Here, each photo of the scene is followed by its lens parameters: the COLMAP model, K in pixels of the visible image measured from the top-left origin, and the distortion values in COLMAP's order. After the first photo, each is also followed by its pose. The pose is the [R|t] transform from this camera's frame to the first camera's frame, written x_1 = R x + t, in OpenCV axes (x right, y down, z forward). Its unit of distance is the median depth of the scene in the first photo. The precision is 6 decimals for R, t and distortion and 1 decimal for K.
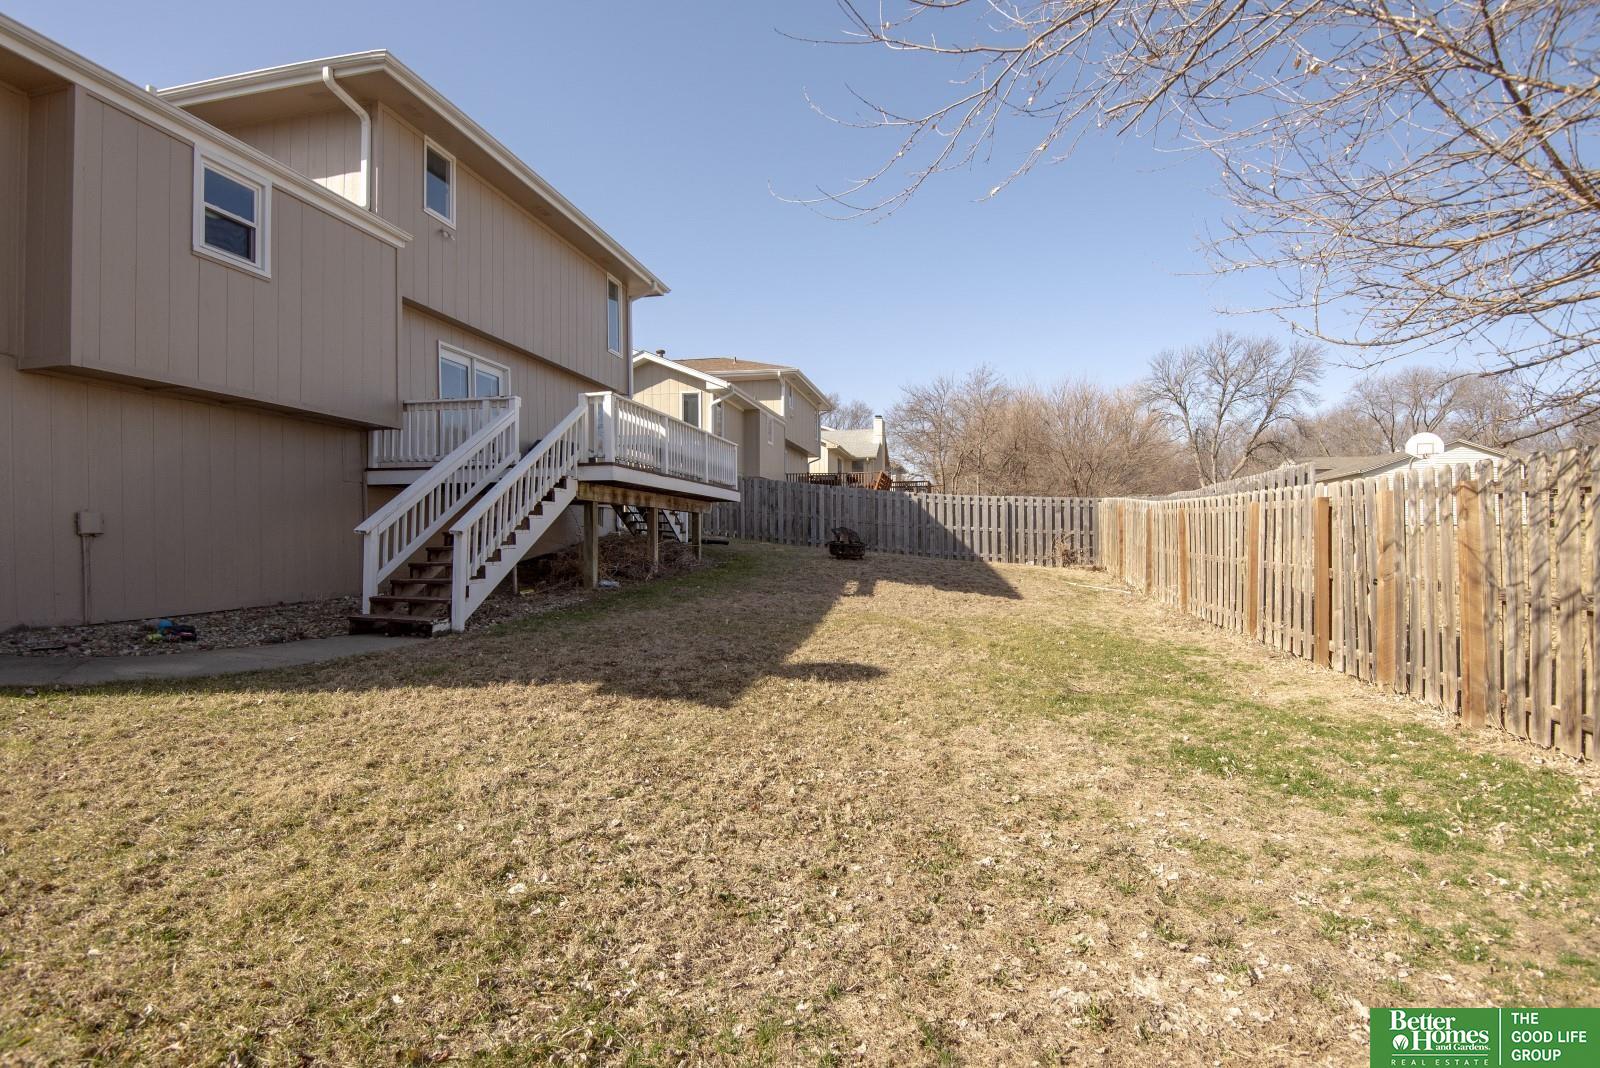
lens RADIAL K [[768.3, 0, 815.7], [0, 768.3, 535.2], [0, 0, 1]] dist [-0.013775, -0.009140]
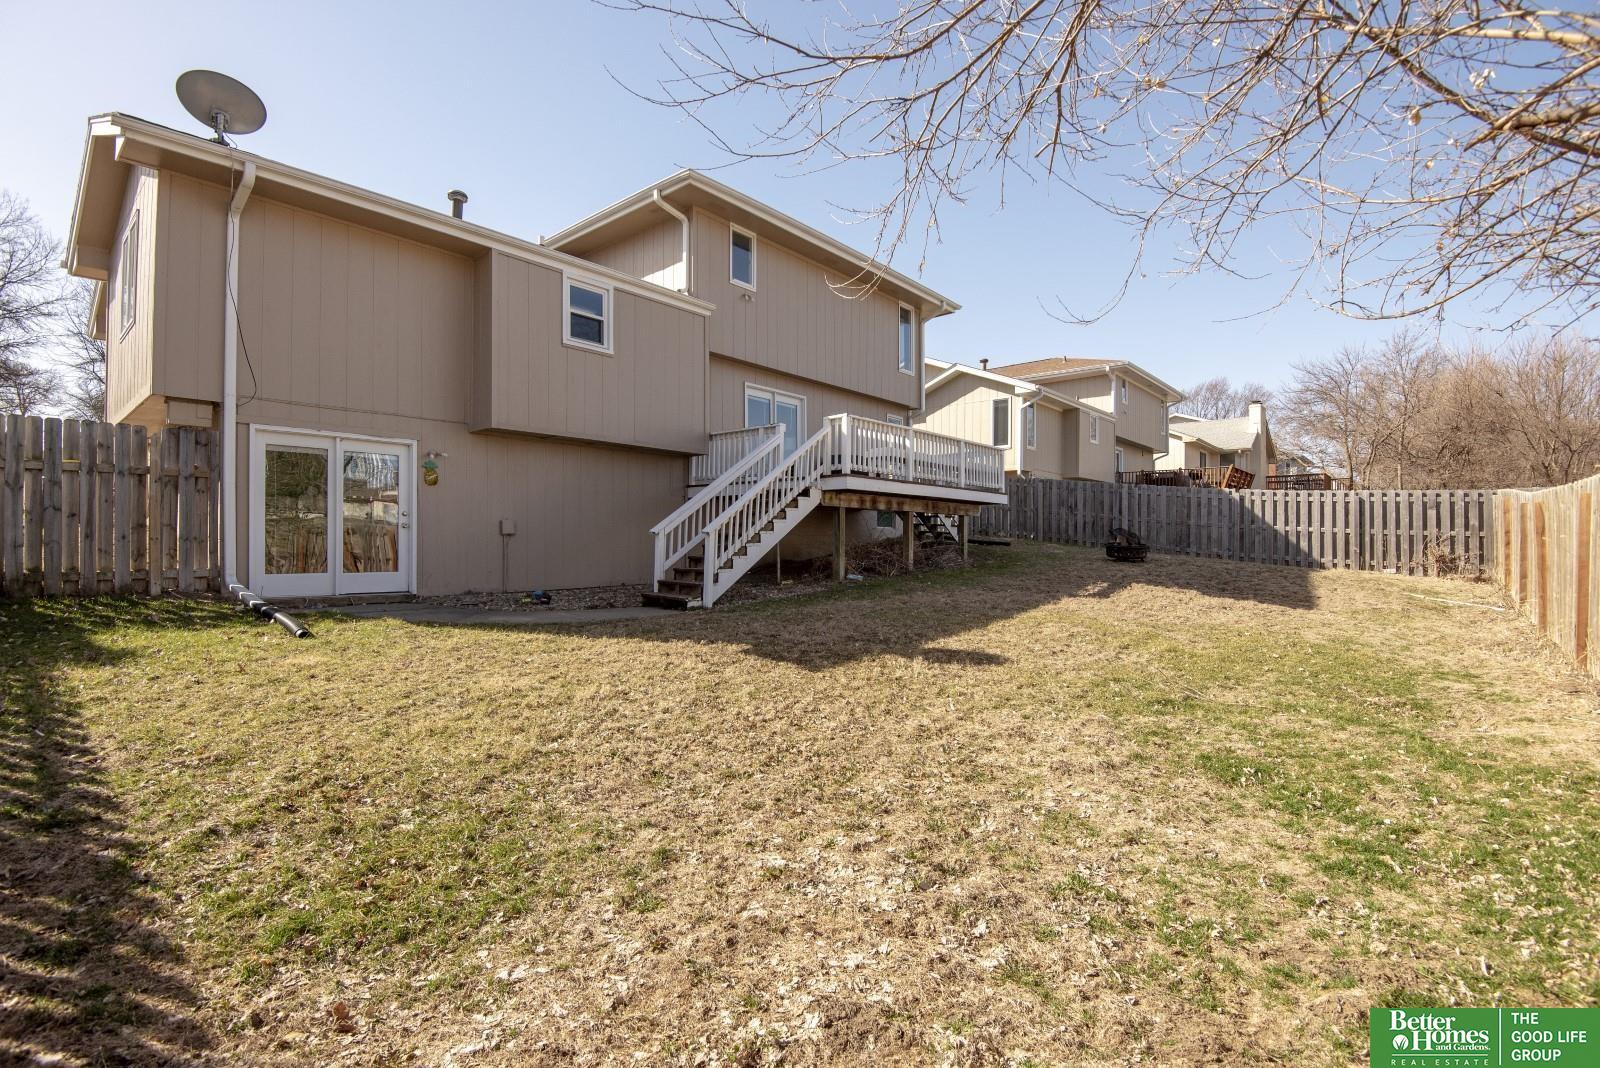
lens RADIAL K [[768.3, 0, 805.8], [0, 768.3, 538.9], [0, 0, 1]] dist [-0.013775, -0.009140]
pose [[0.861159, 0.001555, -0.508333, 0.282835], [-0.001357, 0.999999, 0.000761, 0.004276], [0.508333, 0.000035, 0.861160, -0.045565]]
